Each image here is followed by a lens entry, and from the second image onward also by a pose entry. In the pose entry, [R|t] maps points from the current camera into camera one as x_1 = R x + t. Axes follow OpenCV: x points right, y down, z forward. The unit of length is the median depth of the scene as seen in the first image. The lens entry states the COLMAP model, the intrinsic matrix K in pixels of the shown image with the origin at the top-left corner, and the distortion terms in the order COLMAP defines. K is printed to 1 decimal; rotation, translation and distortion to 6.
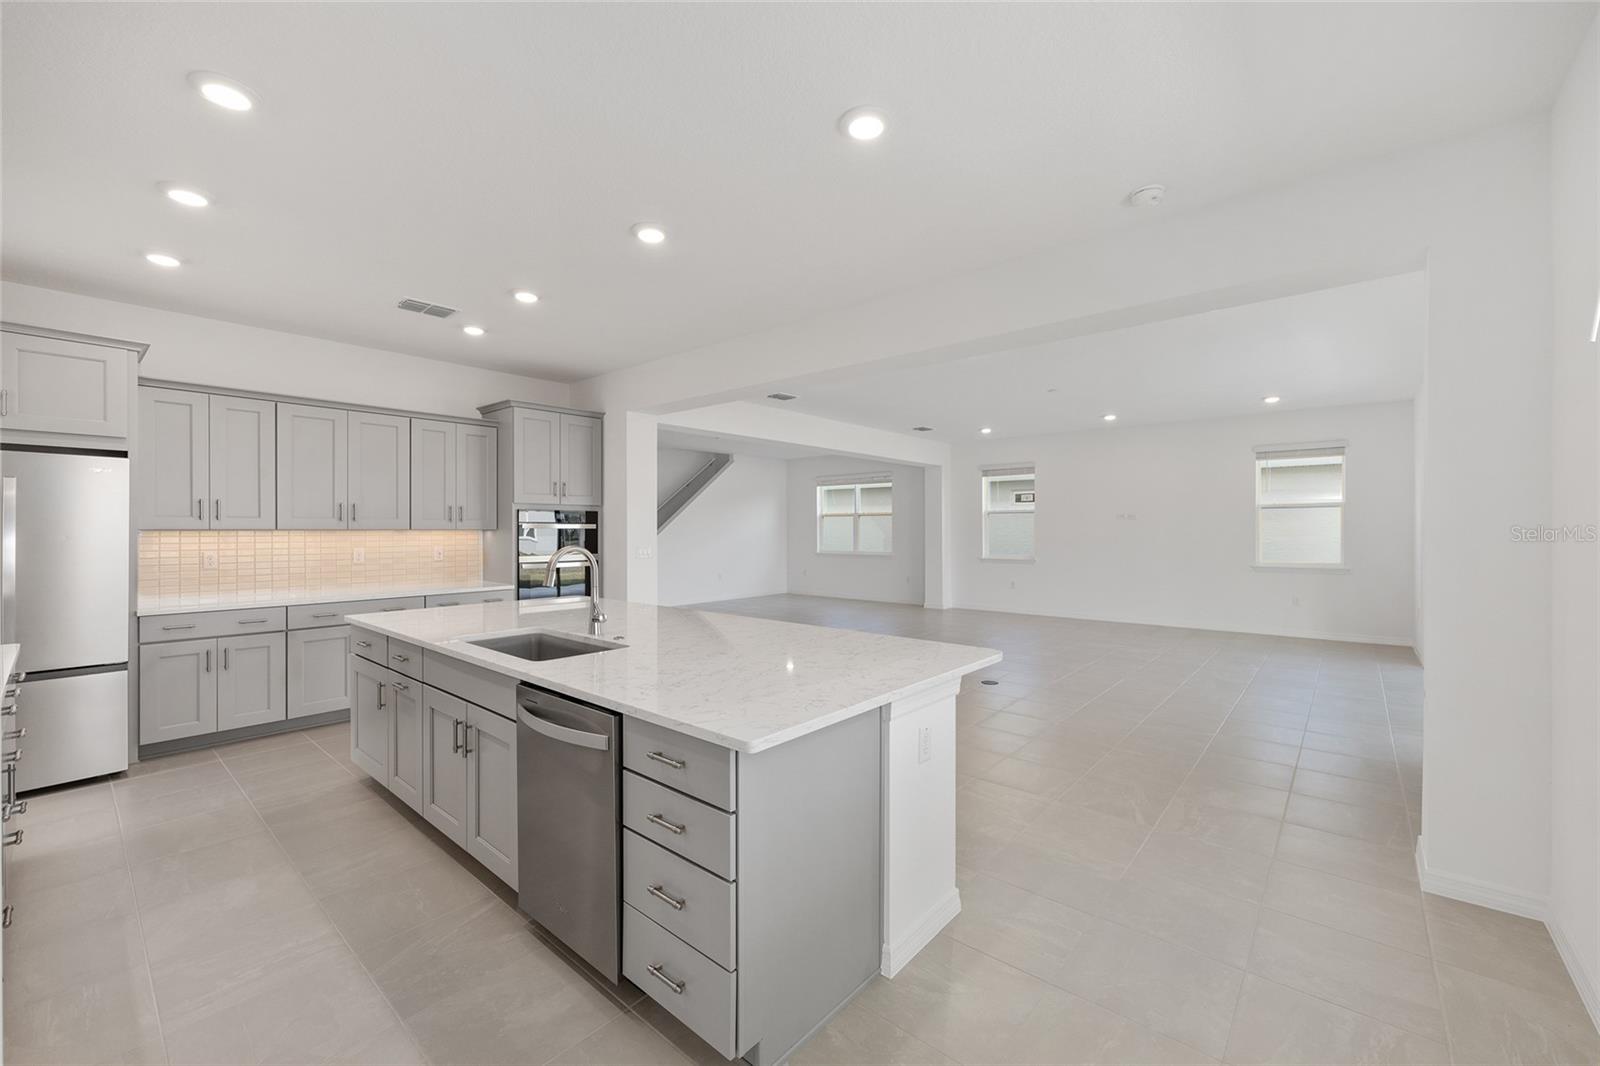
lens RADIAL K [[642.9, 0, 796.2], [0, 642.9, 524.4], [0, 0, 1]] dist [0.000123, 0.000231]
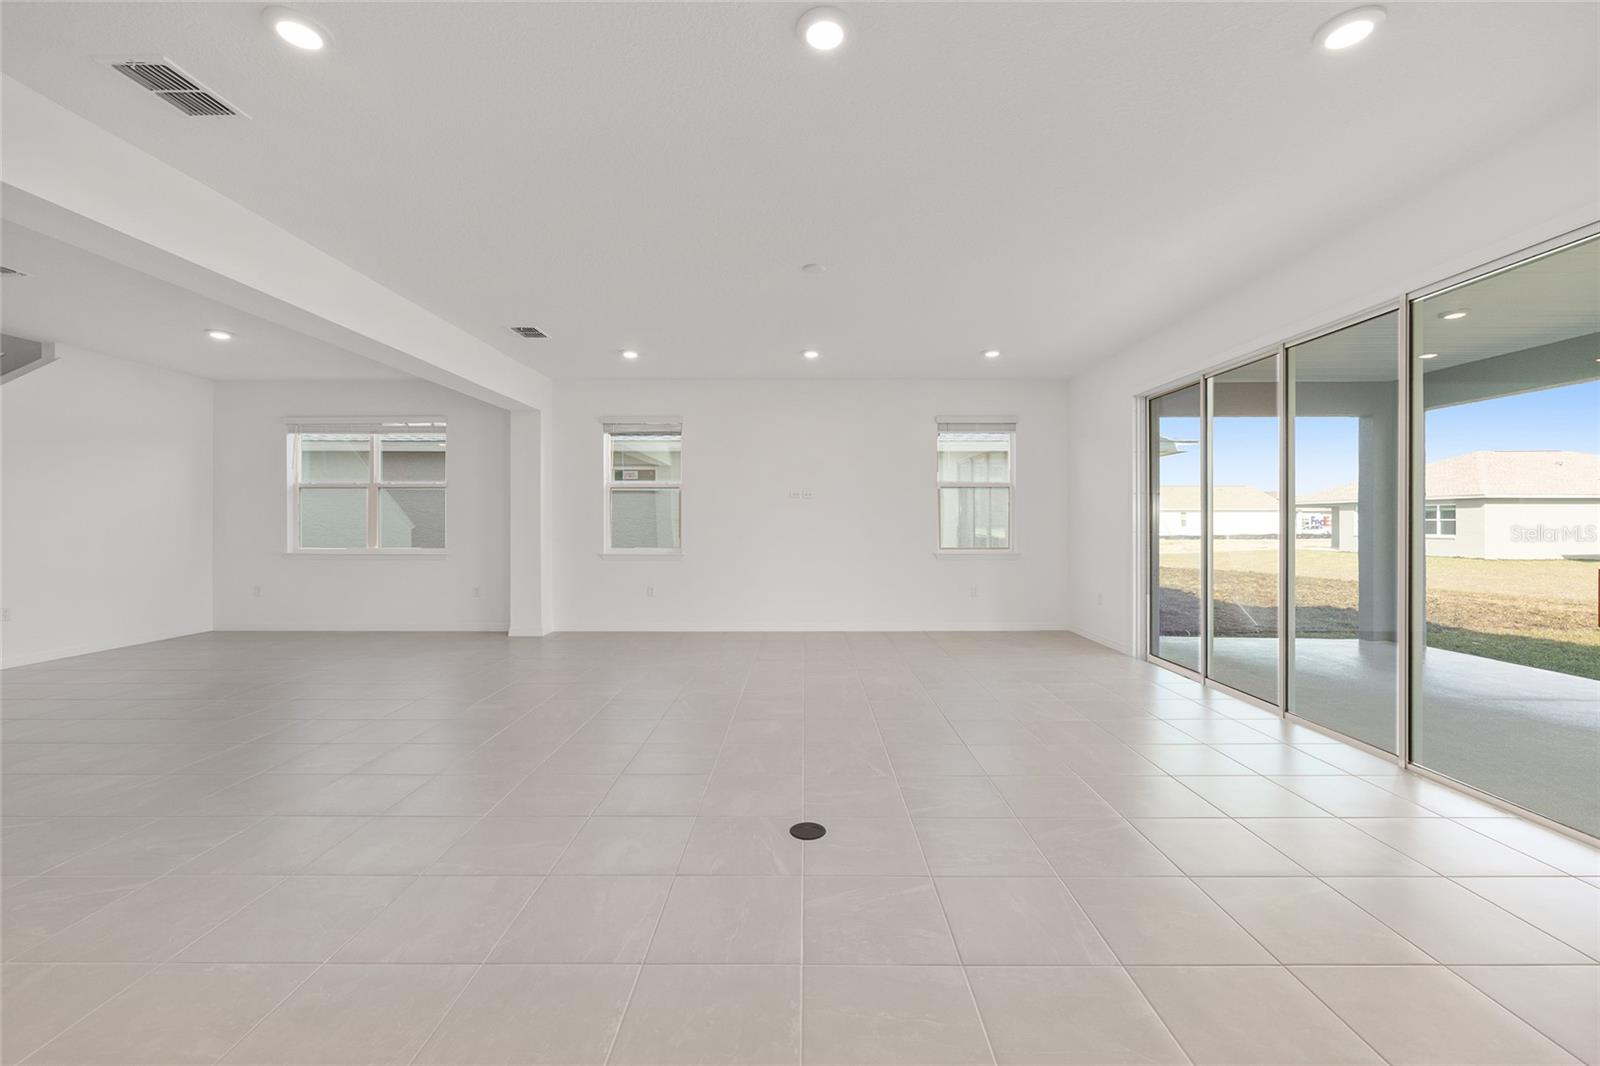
lens RADIAL K [[642.9, 0, 801.7], [0, 642.9, 519.9], [0, 0, 1]] dist [0.000123, 0.000231]
pose [[0.753009, 0.005327, 0.657989, 0.002274], [-0.005298, 0.999984, -0.002033, 0.016828], [-0.657989, -0.001956, 0.753025, 0.348878]]
